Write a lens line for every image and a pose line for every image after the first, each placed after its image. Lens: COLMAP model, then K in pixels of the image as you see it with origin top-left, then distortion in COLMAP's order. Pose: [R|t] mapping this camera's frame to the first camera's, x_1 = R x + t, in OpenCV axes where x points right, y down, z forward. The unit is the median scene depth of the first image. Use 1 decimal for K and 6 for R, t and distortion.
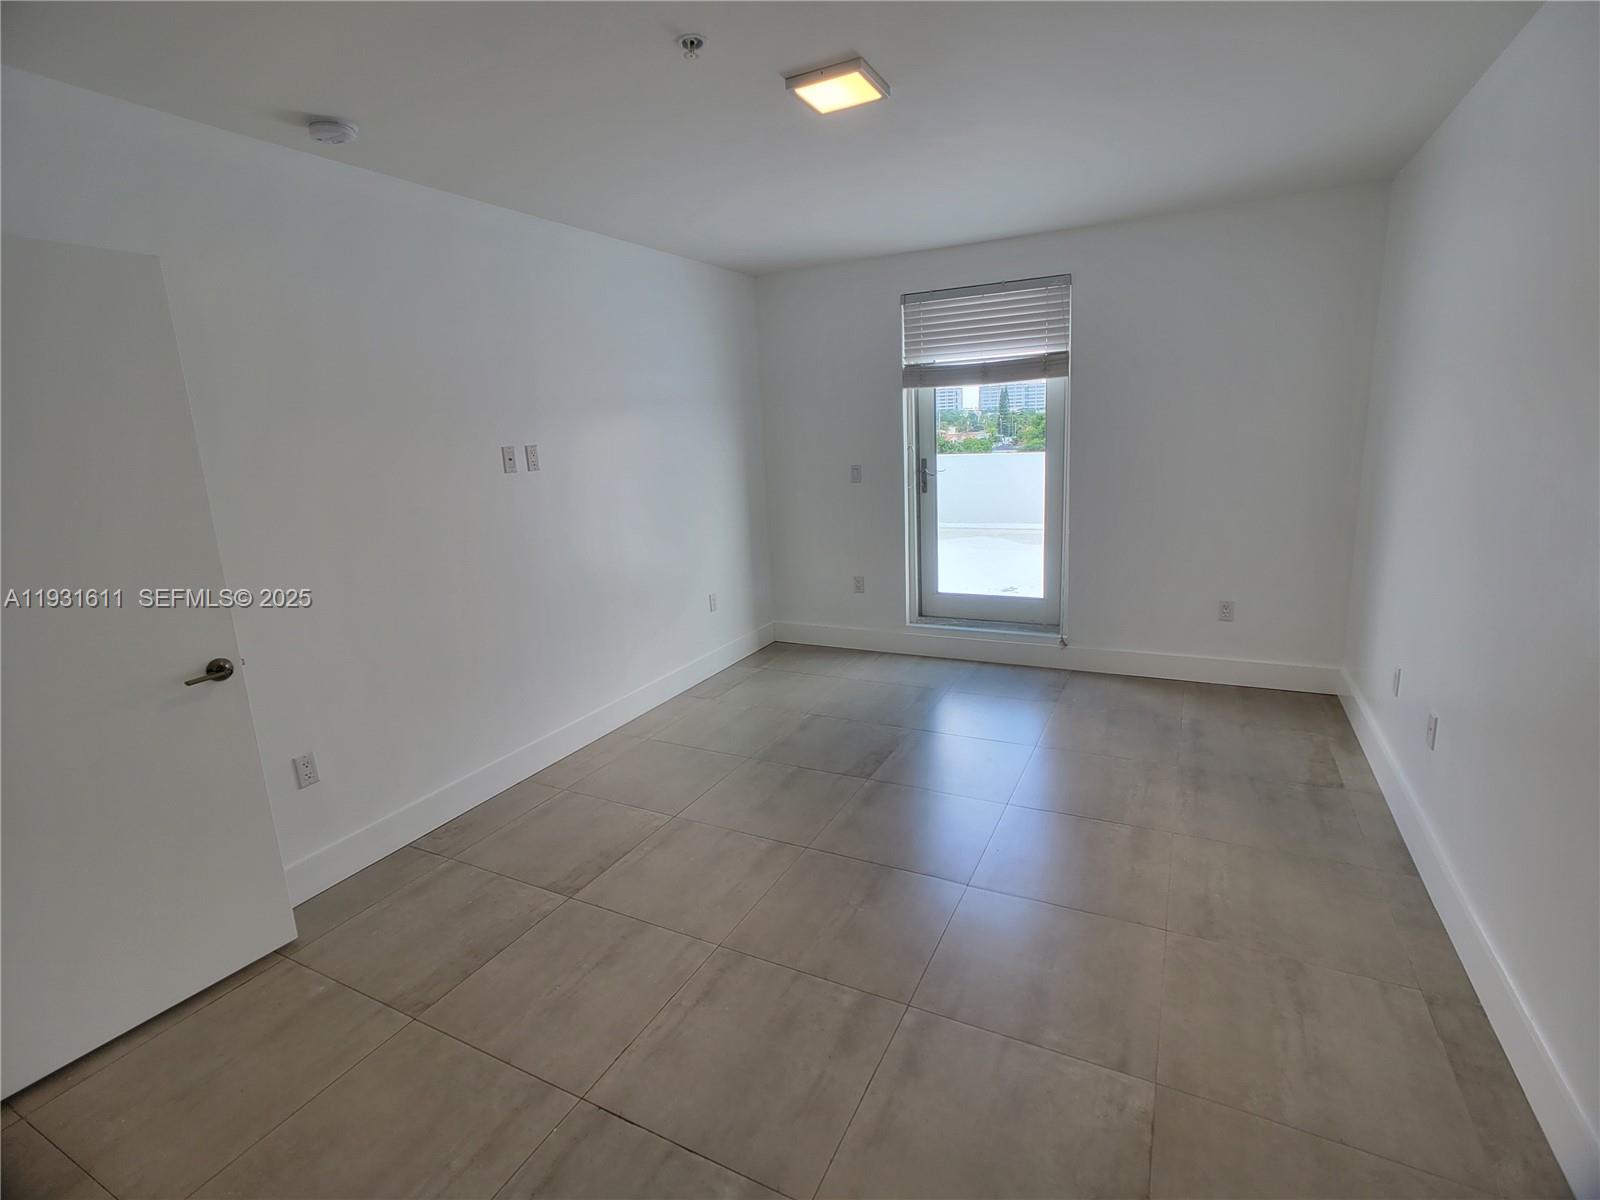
lens RADIAL K [[772.9, 0, 784.7], [0, 772.9, 593.1], [0, 0, 1]] dist [-0.024851, 0.019965]
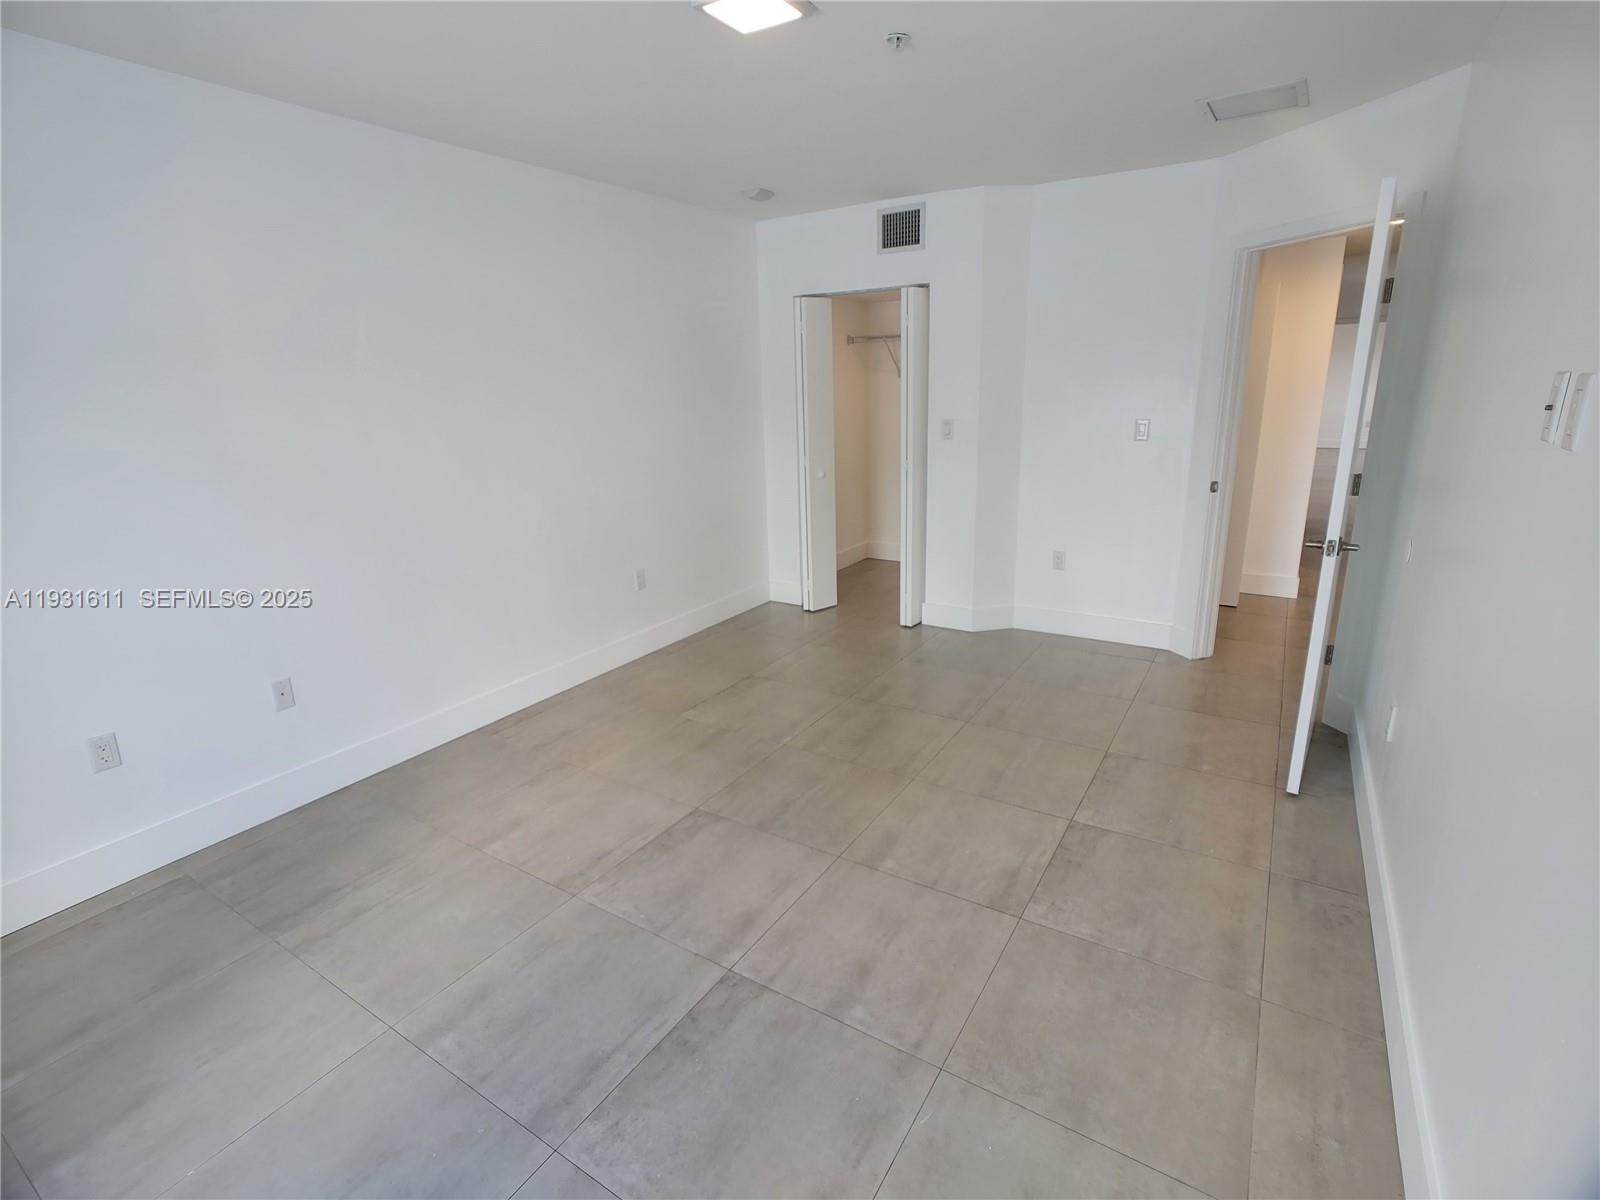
lens RADIAL K [[772.9, 0, 784.7], [0, 772.9, 593.1], [0, 0, 1]] dist [-0.024851, 0.019965]
pose [[-0.993057, 0.055906, 0.103499, -0.071392], [0.097360, 0.884418, 0.456427, -1.343769], [-0.066019, 0.463335, -0.883721, 6.301675]]
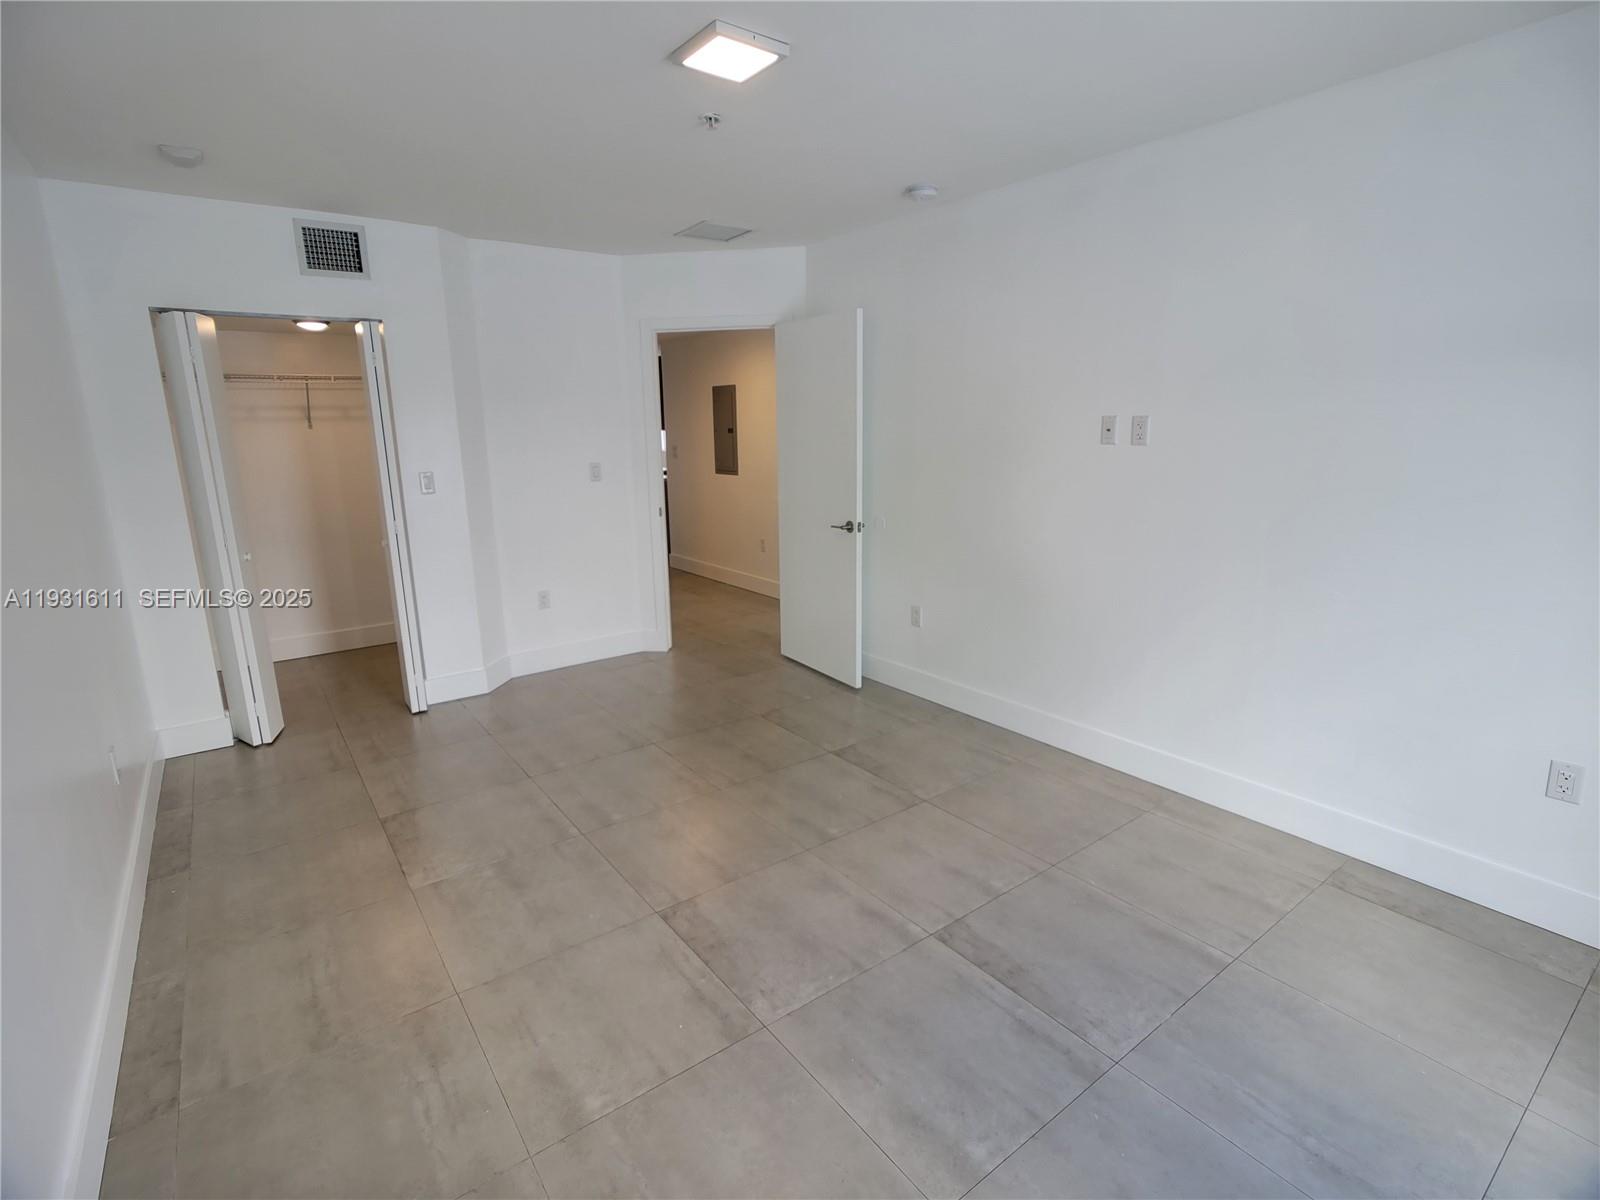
lens RADIAL K [[772.9, 0, 784.7], [0, 772.9, 593.1], [0, 0, 1]] dist [-0.024851, 0.019965]
pose [[-0.434799, 0.250998, -0.864841, 3.046553], [-0.153372, 0.925701, 0.345768, -1.141091], [0.887371, 0.282982, -0.363997, 4.717634]]
